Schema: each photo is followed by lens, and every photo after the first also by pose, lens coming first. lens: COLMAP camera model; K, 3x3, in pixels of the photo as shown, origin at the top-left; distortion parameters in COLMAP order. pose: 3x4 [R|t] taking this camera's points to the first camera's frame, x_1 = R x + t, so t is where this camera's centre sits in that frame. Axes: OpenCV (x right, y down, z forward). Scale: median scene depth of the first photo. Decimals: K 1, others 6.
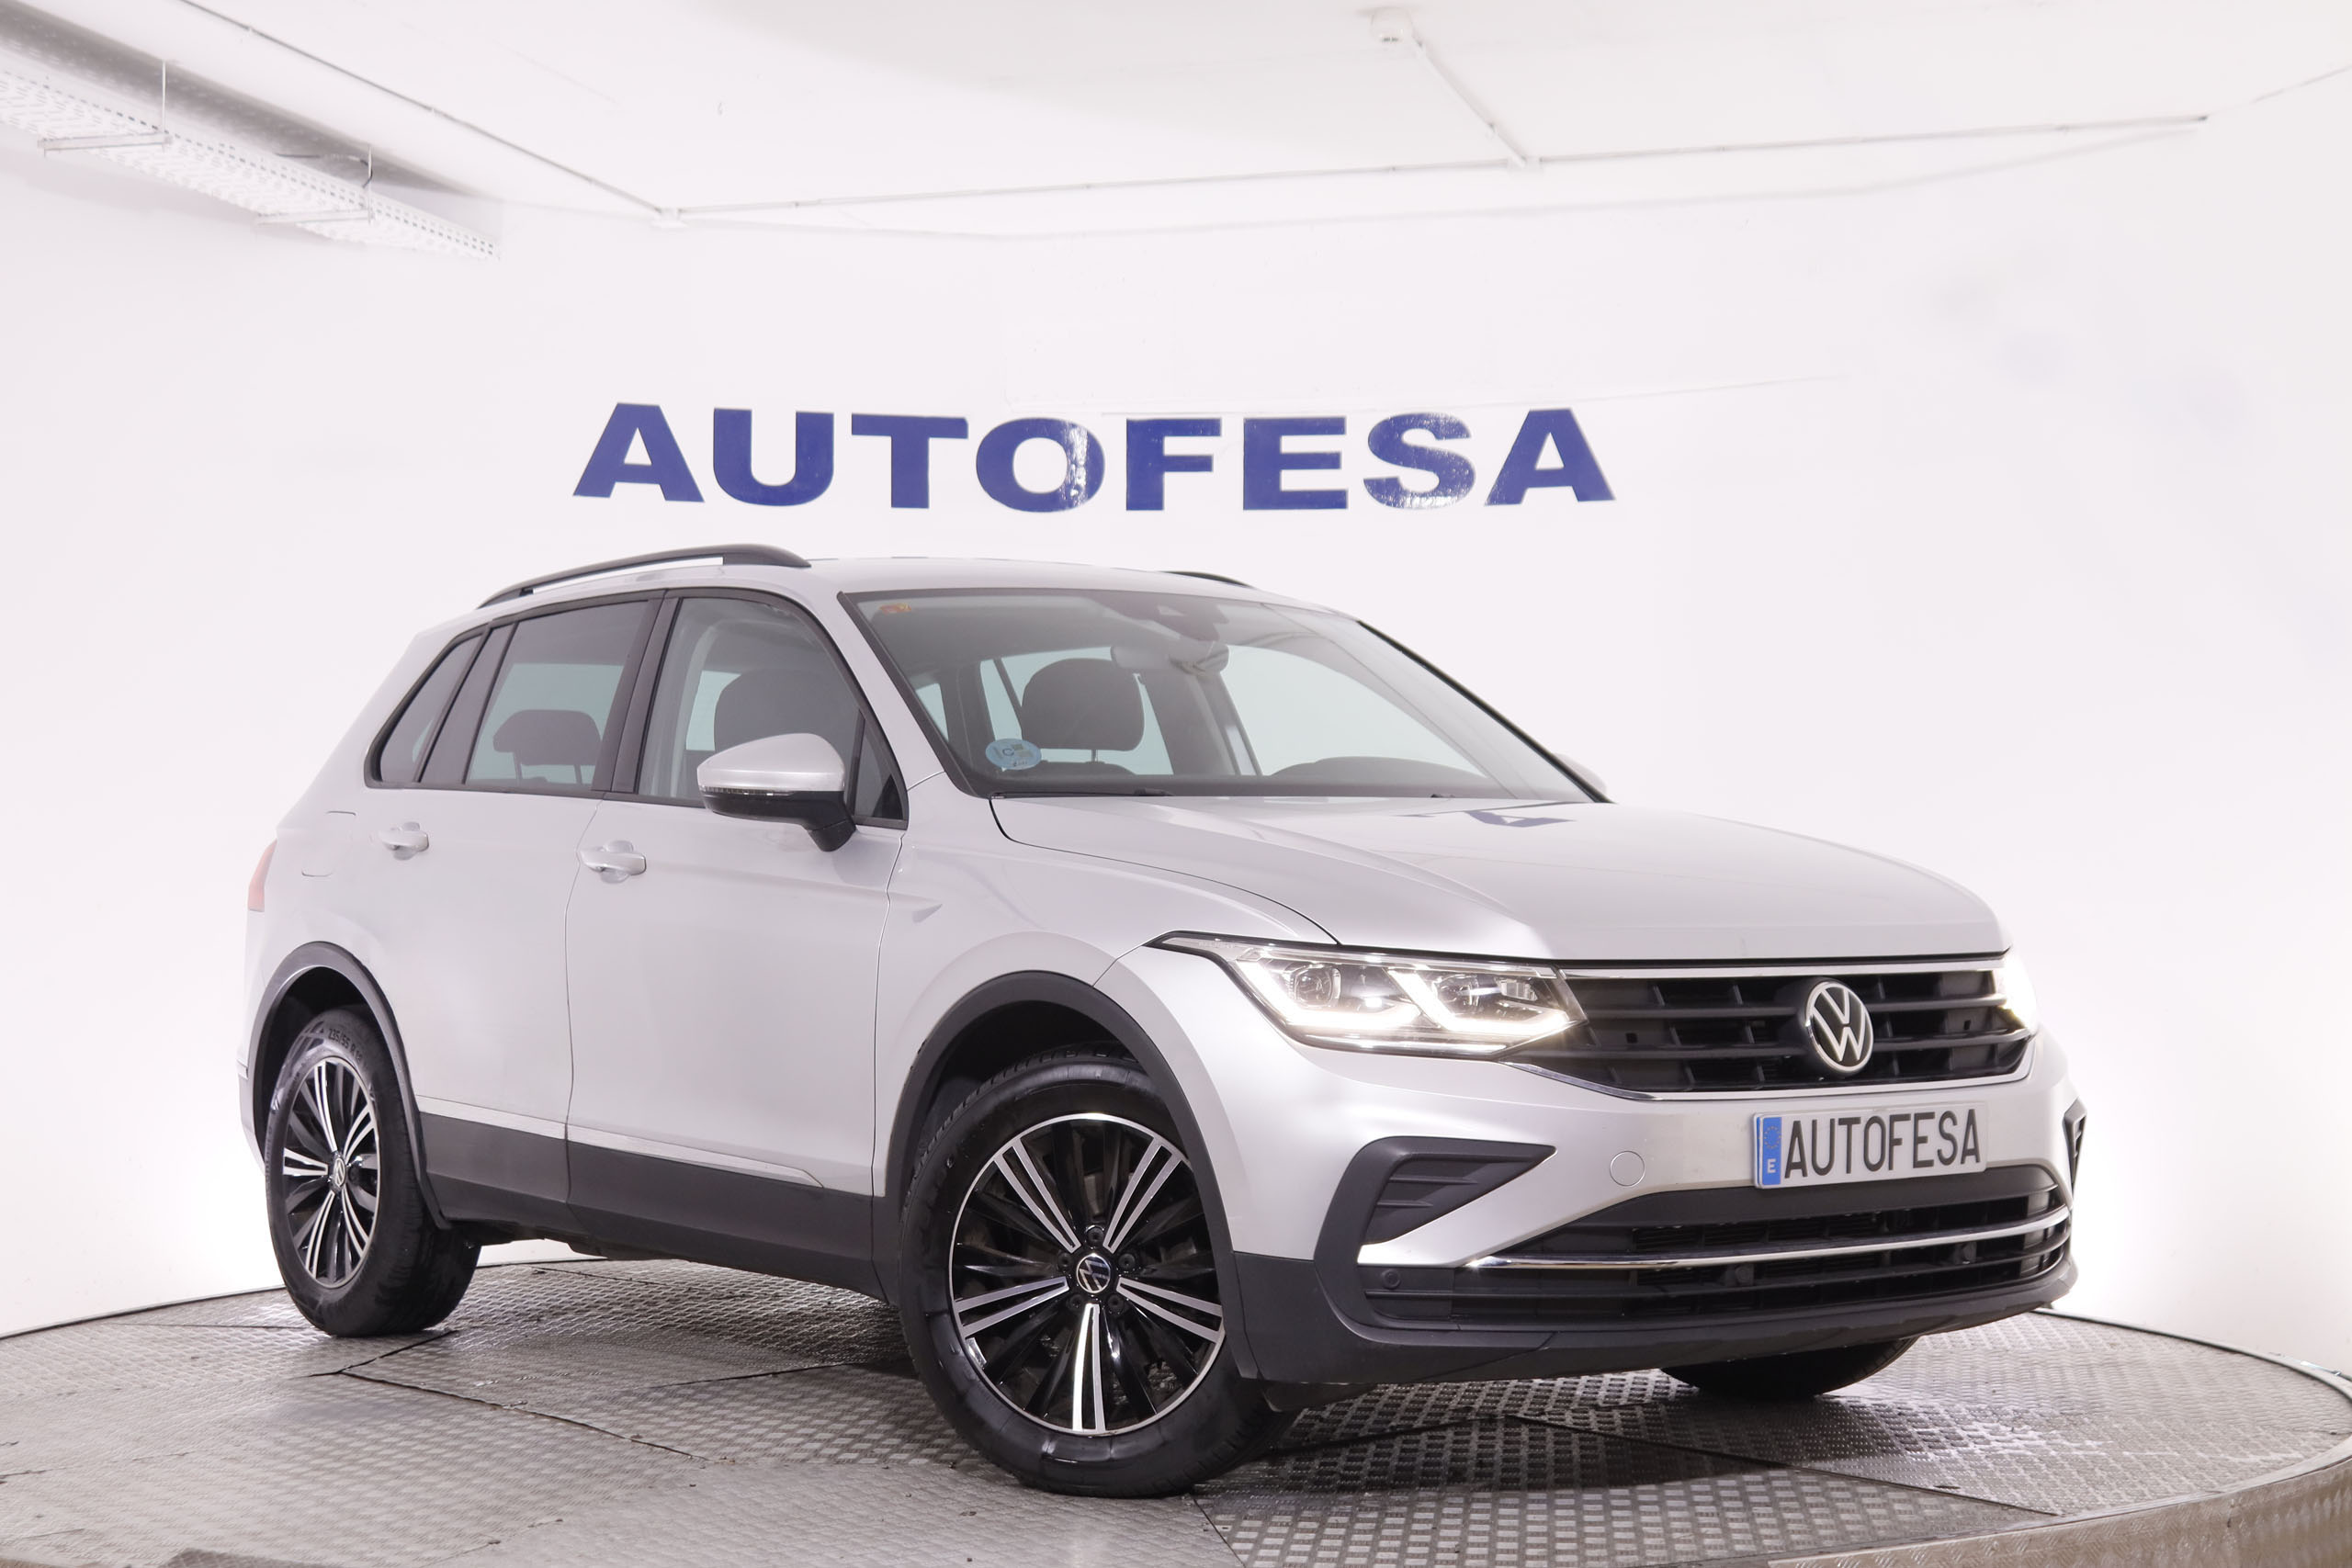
lens RADIAL K [[3569.0, 0, 1217.0], [0, 3569.0, 748.3], [0, 0, 1]] dist [0.001625, 0.000000]
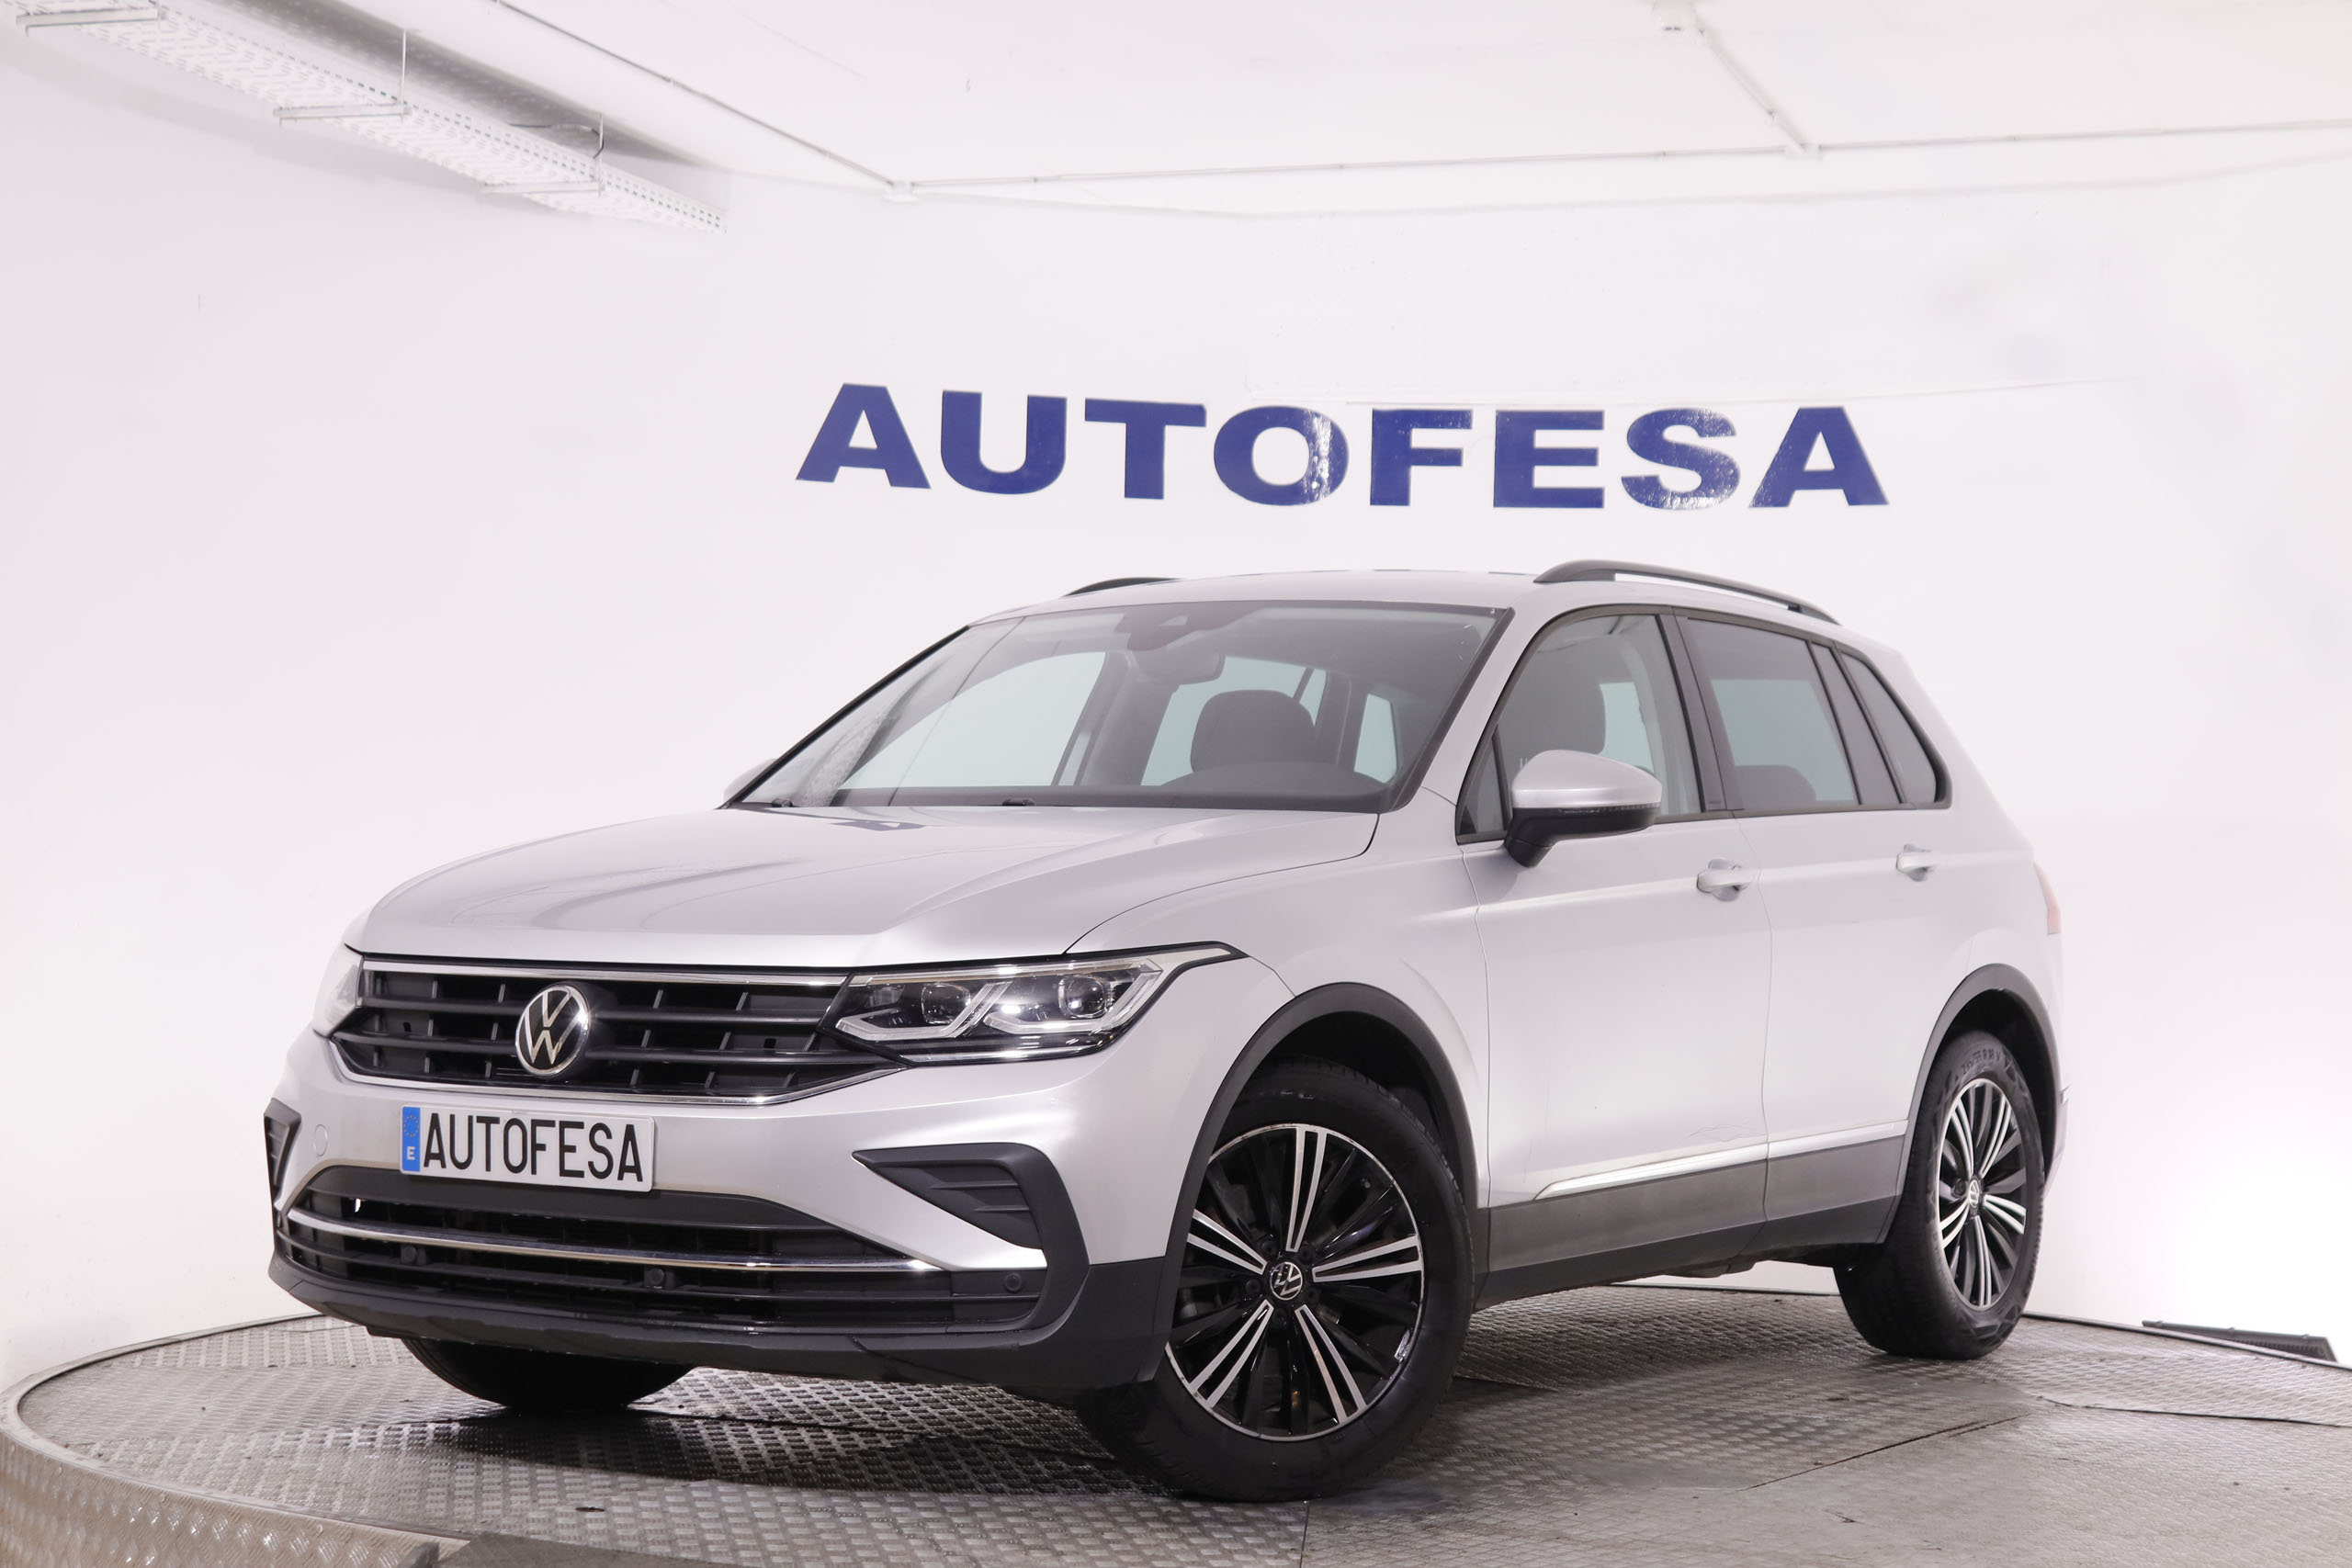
lens RADIAL K [[4009.4, 0, 1200.5], [0, 4009.4, 749.9], [0, 0, 1]] dist [0.016195, 0.000000]
pose [[0.998531, 0.022285, -0.049394, -0.016842], [-0.022215, 0.999751, 0.001950, -0.002612], [0.049425, -0.000850, 0.998777, -0.071789]]
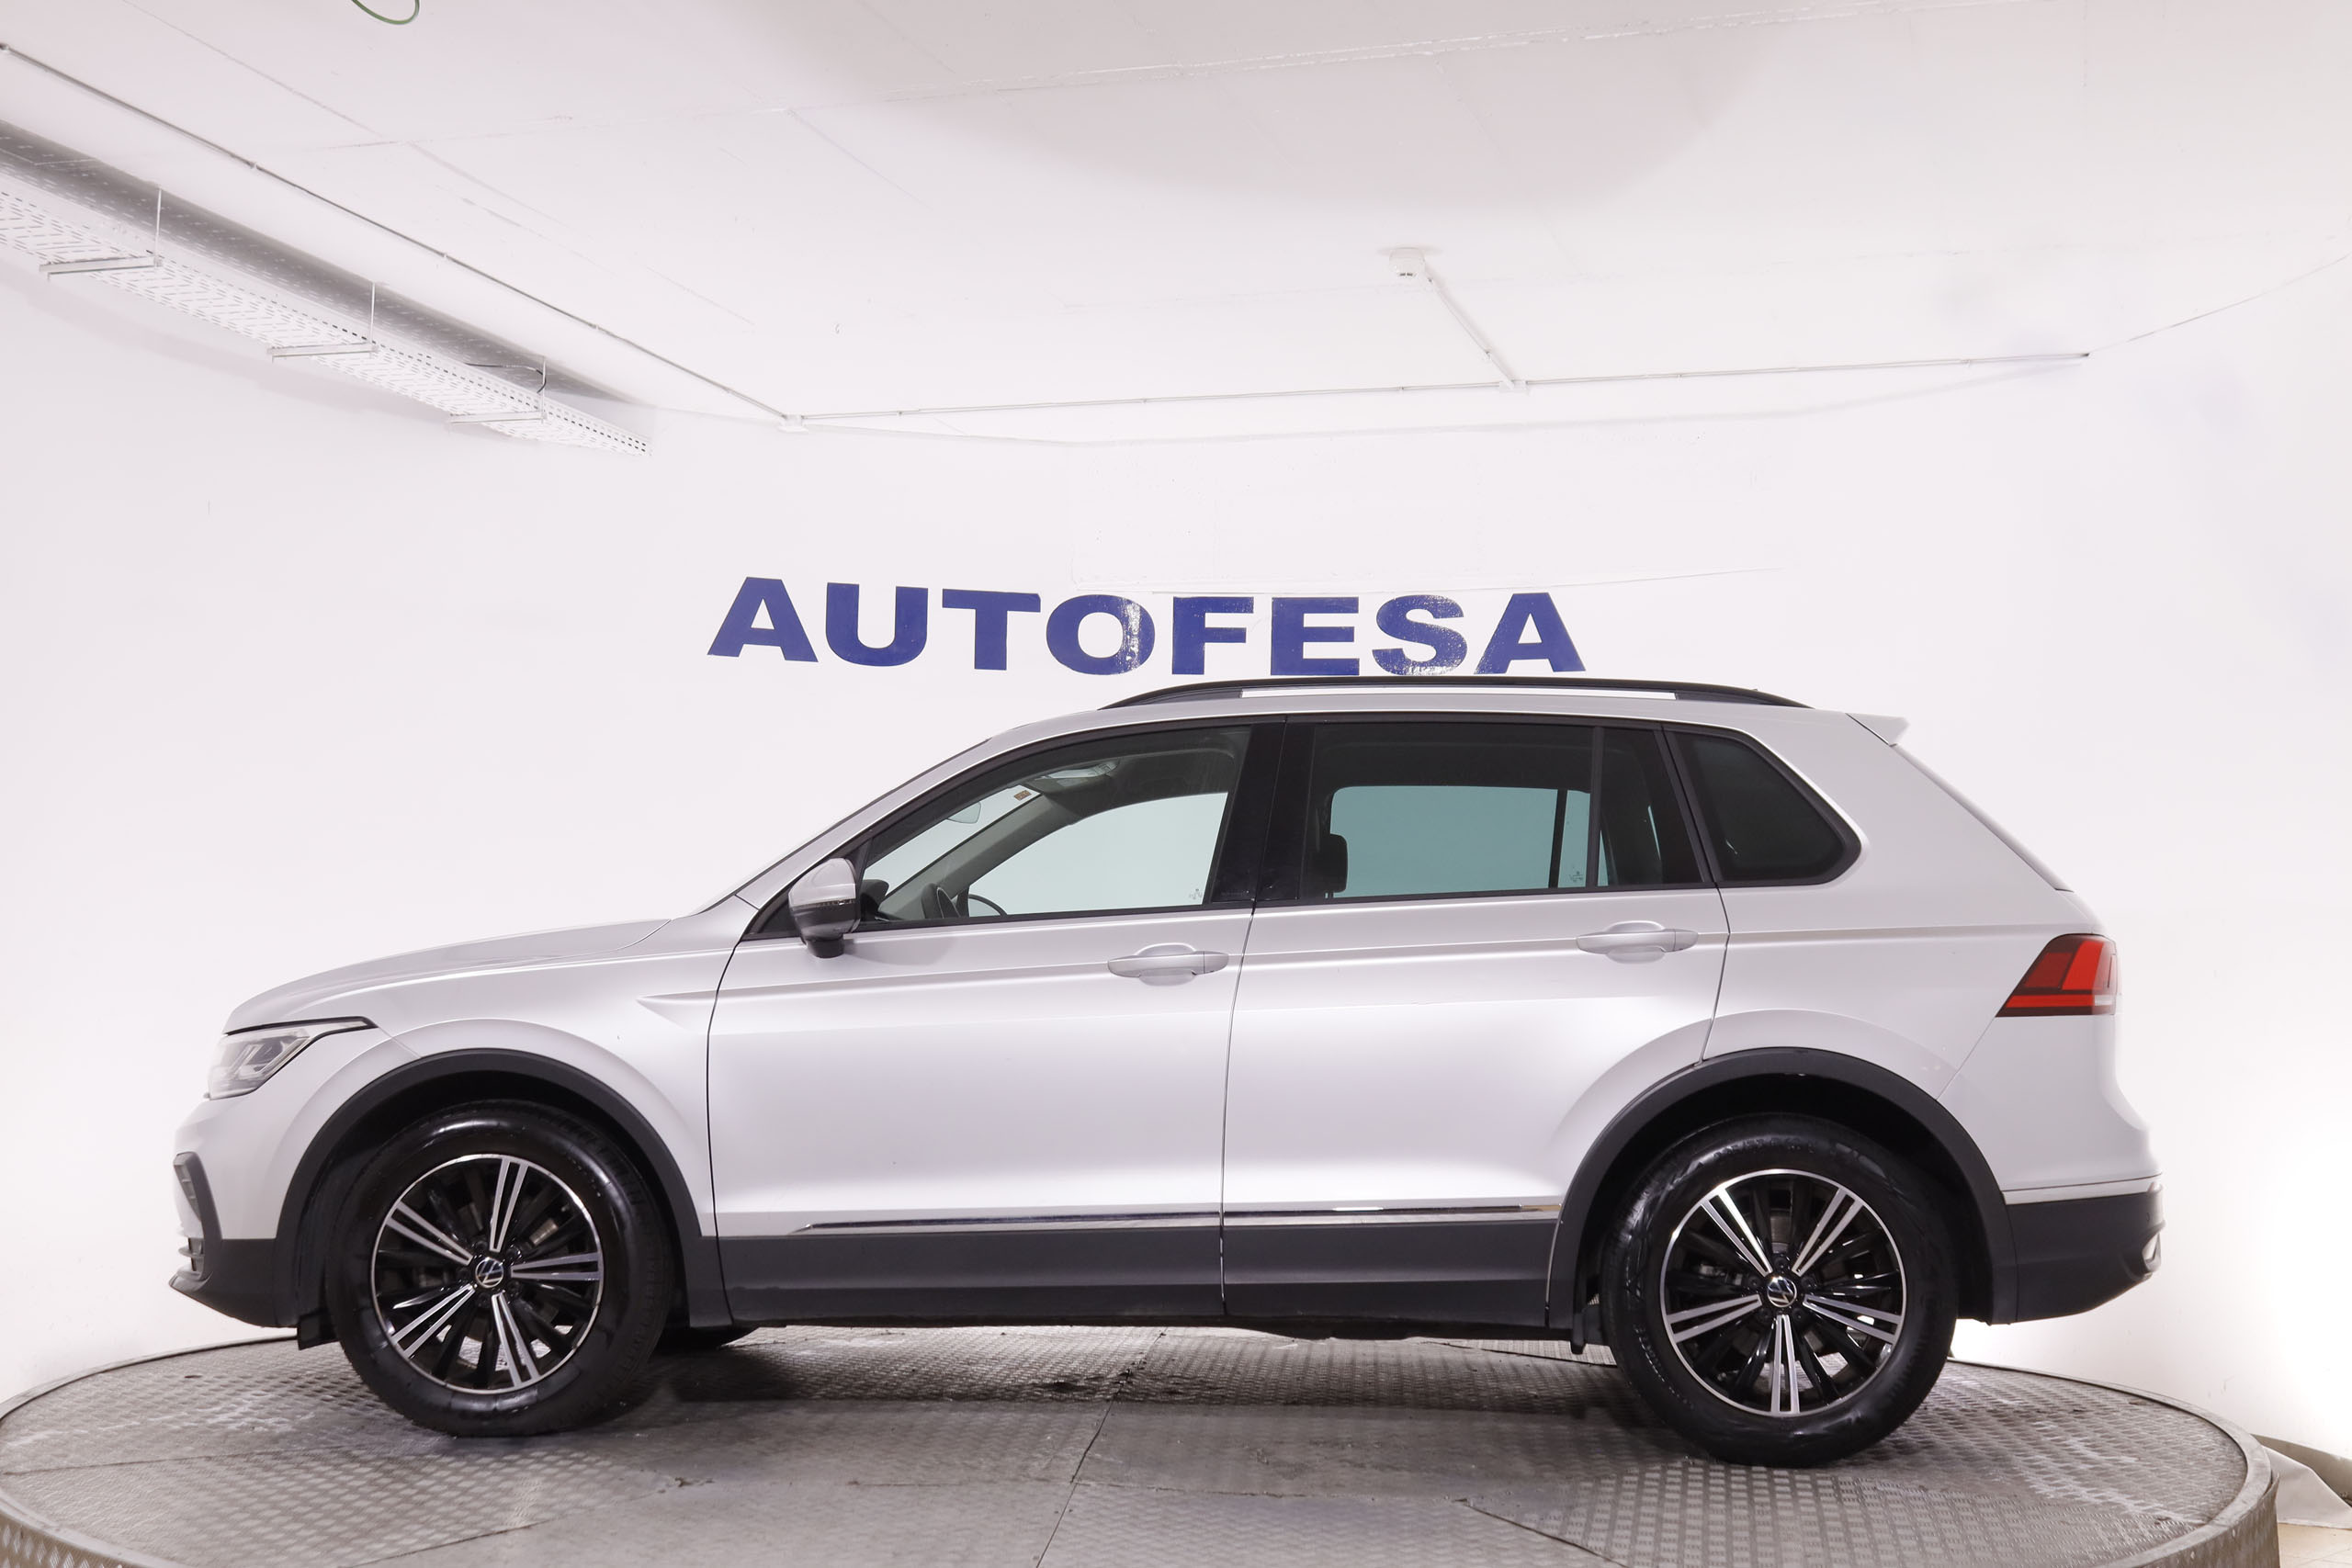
lens RADIAL K [[2888.1, 0, 1197.9], [0, 2888.1, 754.3], [0, 0, 1]] dist [-0.037296, 0.000000]
pose [[0.999822, 0.014419, -0.012132, -0.005100], [-0.014946, 0.998897, -0.044507, 0.002784], [0.011477, 0.044681, 0.998935, 0.043627]]
